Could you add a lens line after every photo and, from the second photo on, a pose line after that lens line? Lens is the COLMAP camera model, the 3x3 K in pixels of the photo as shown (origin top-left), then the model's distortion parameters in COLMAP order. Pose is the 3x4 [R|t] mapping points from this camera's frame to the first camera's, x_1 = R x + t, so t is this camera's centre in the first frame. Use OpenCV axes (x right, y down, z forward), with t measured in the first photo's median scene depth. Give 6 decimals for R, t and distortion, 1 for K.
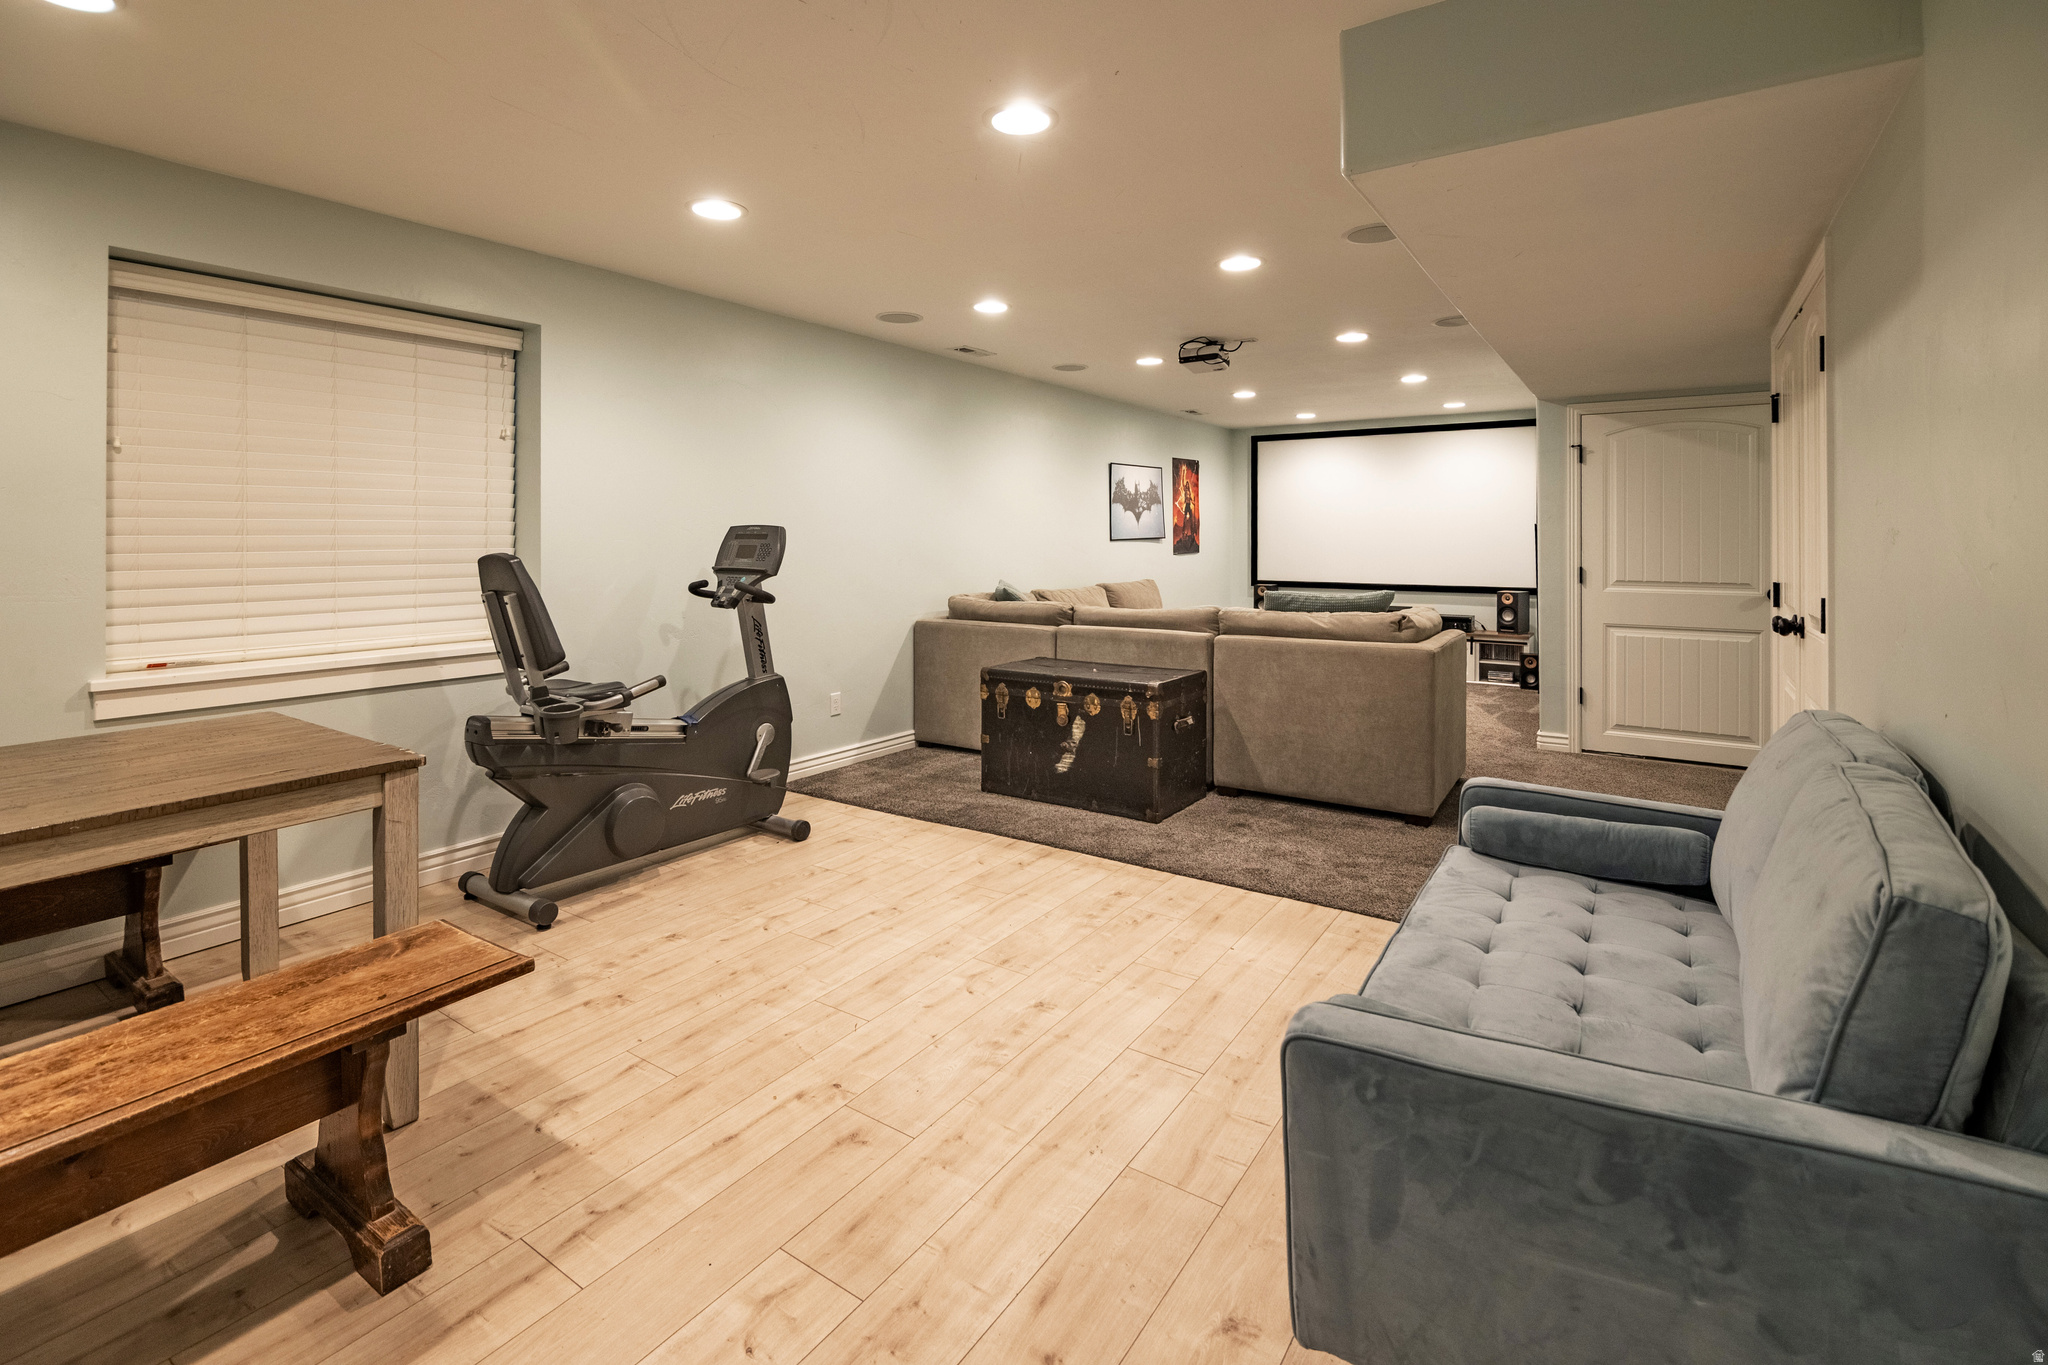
lens RADIAL K [[919.0, 0, 1095.5], [0, 919.0, 535.1], [0, 0, 1]] dist [-0.021243, 0.000277]
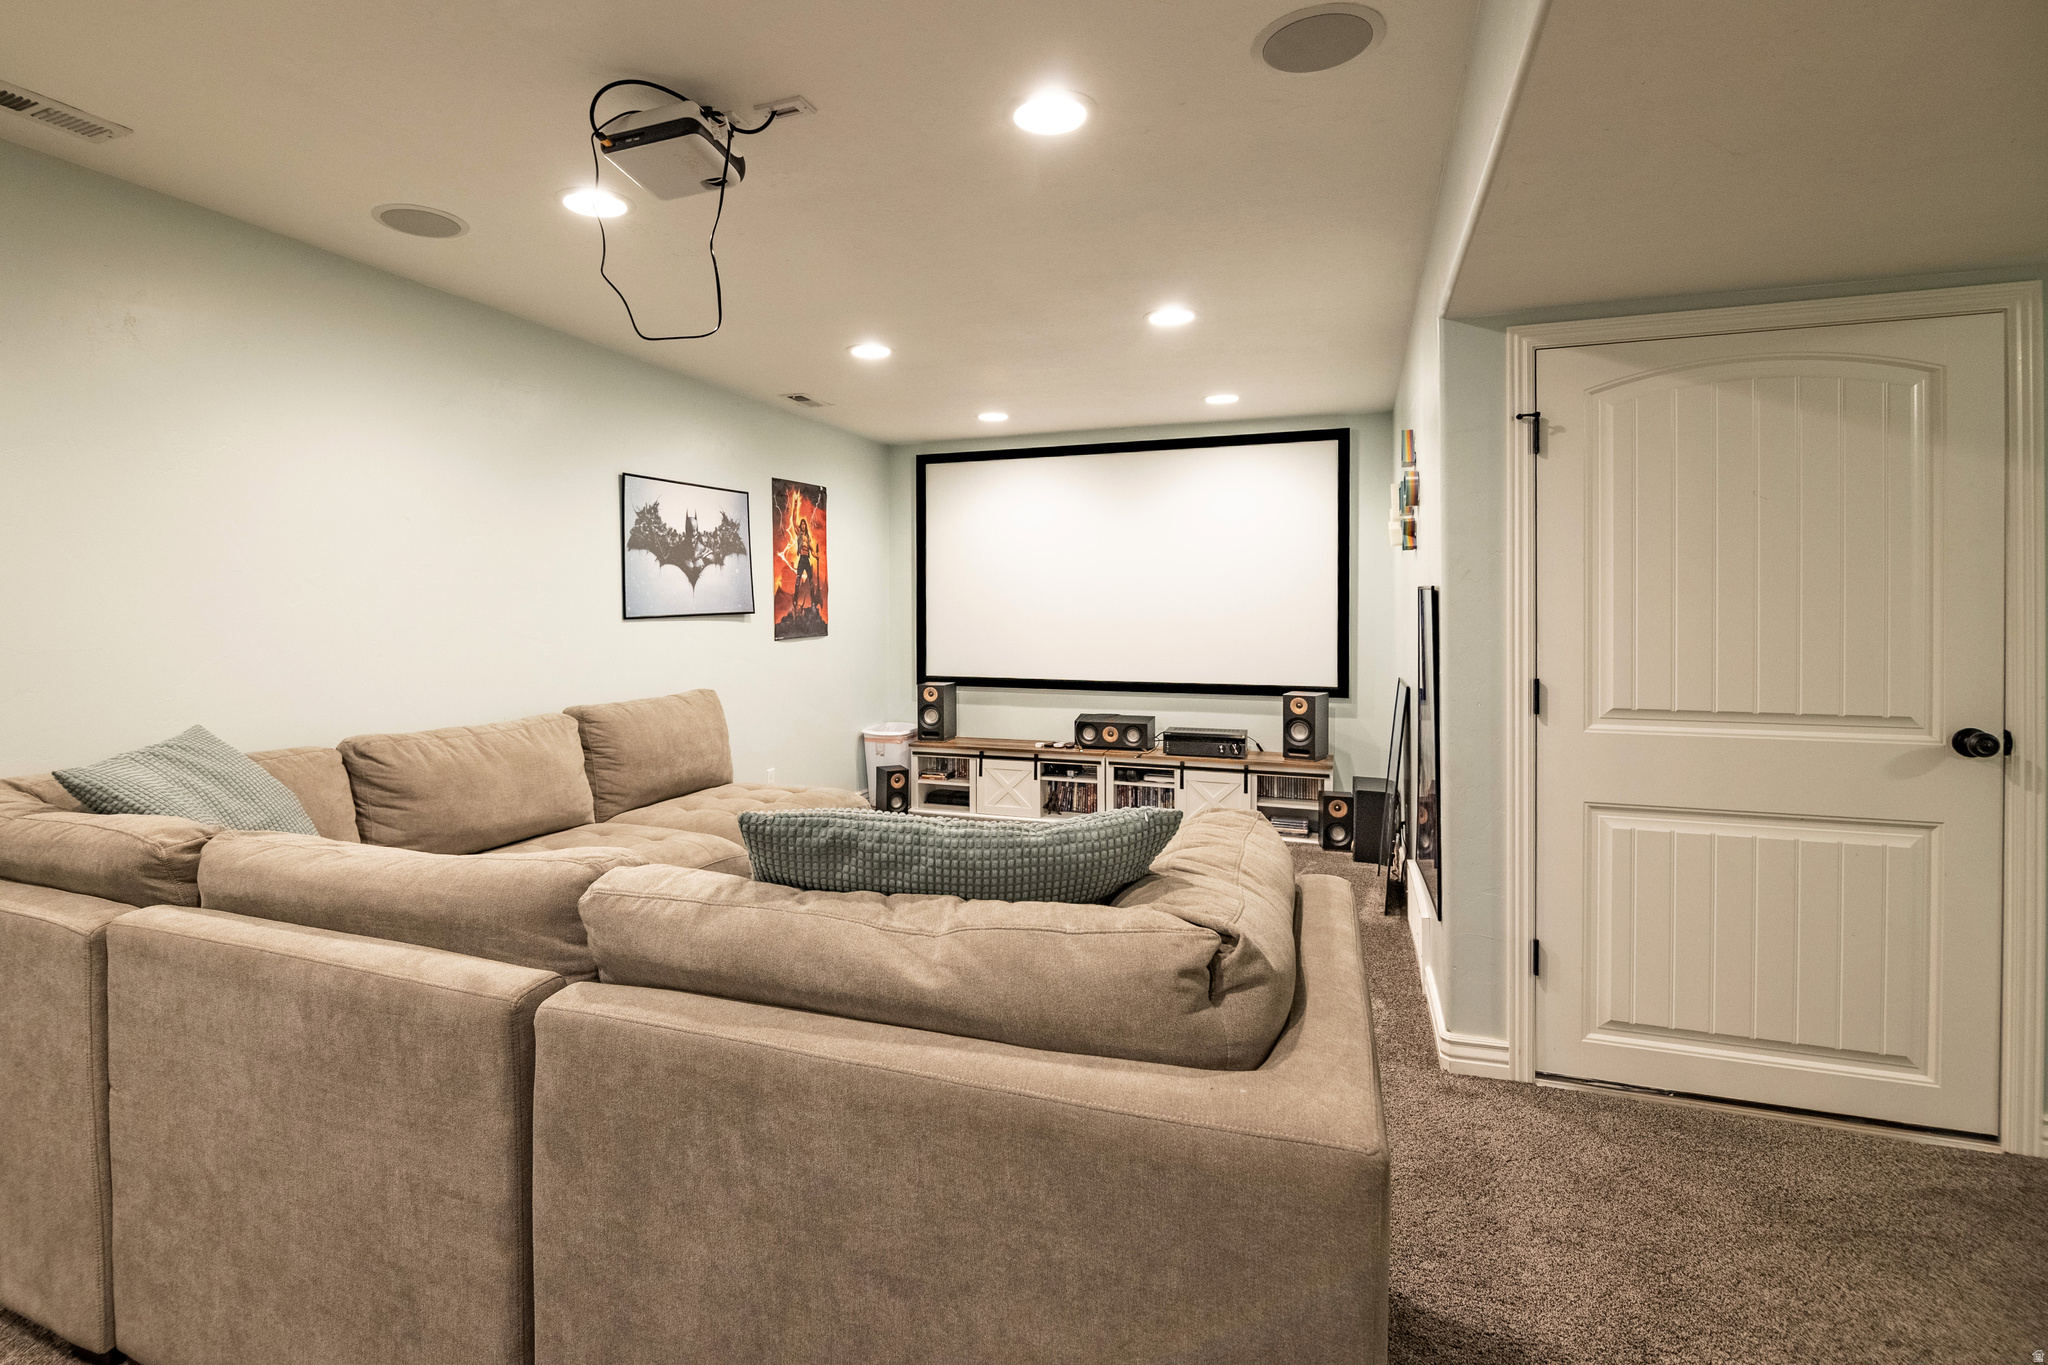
lens RADIAL K [[920.6, 0, 1022.9], [0, 920.6, 606.6], [0, 0, 1]] dist [-0.022339, -0.000136]
pose [[0.976267, -0.003024, 0.216550, 0.127034], [0.002256, 0.999990, 0.003794, -0.002753], [-0.216560, -0.003216, 0.976264, 0.430017]]
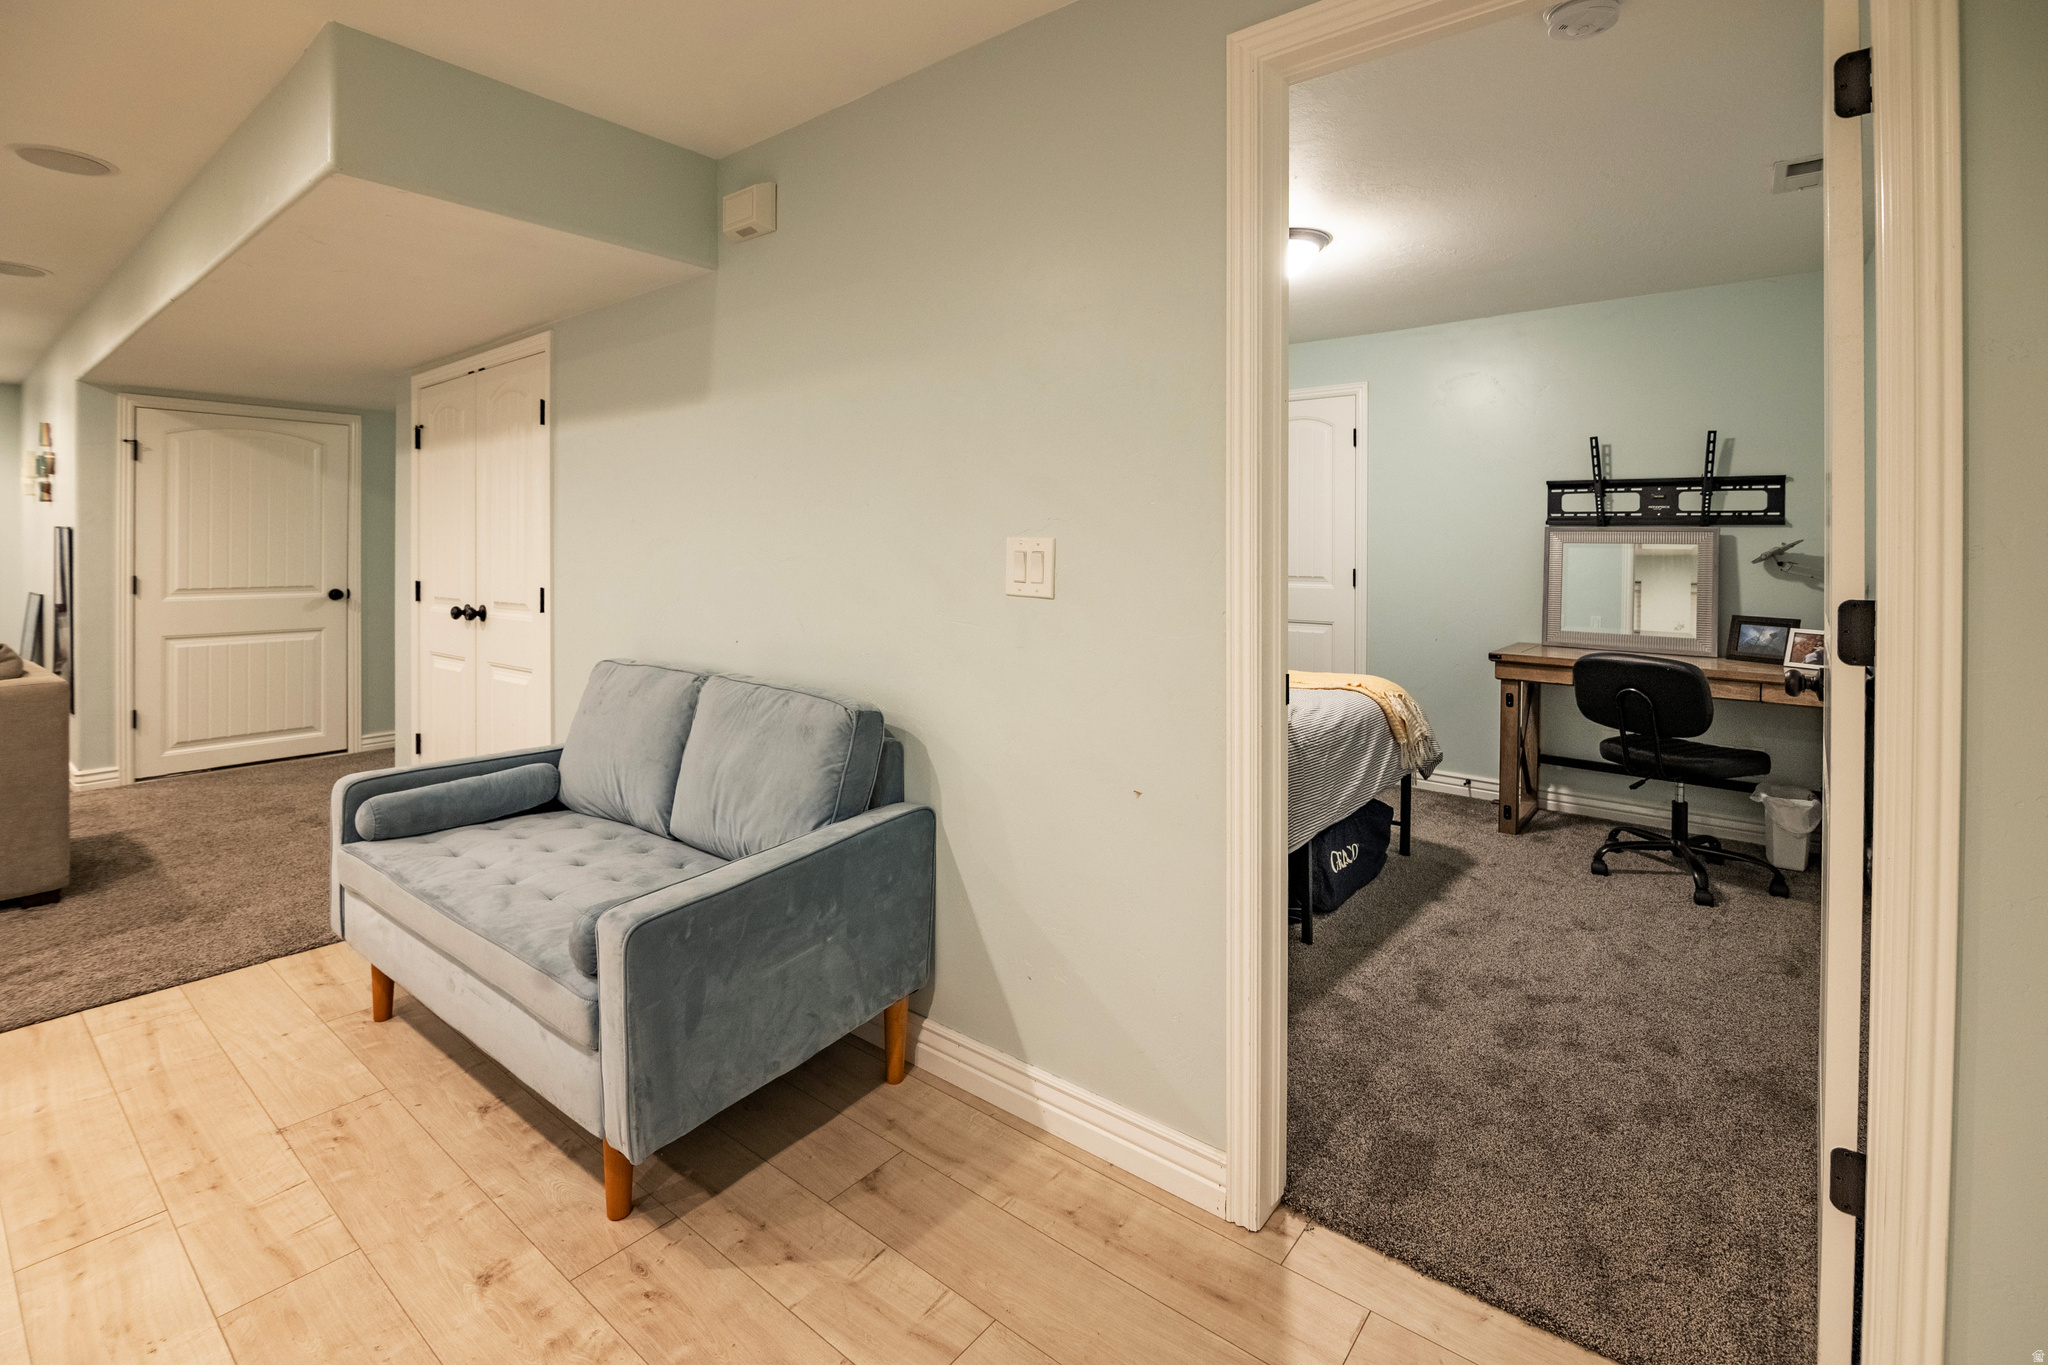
lens RADIAL K [[934.2, 0, 914.3], [0, 934.2, 543.8], [0, 0, 1]] dist [-0.002696, -0.000047]
pose [[0.173548, 0.001765, 0.984824, -0.168896], [-0.005886, 0.999982, -0.000754, -0.000355], [-0.984808, -0.005666, 0.173556, 0.061238]]
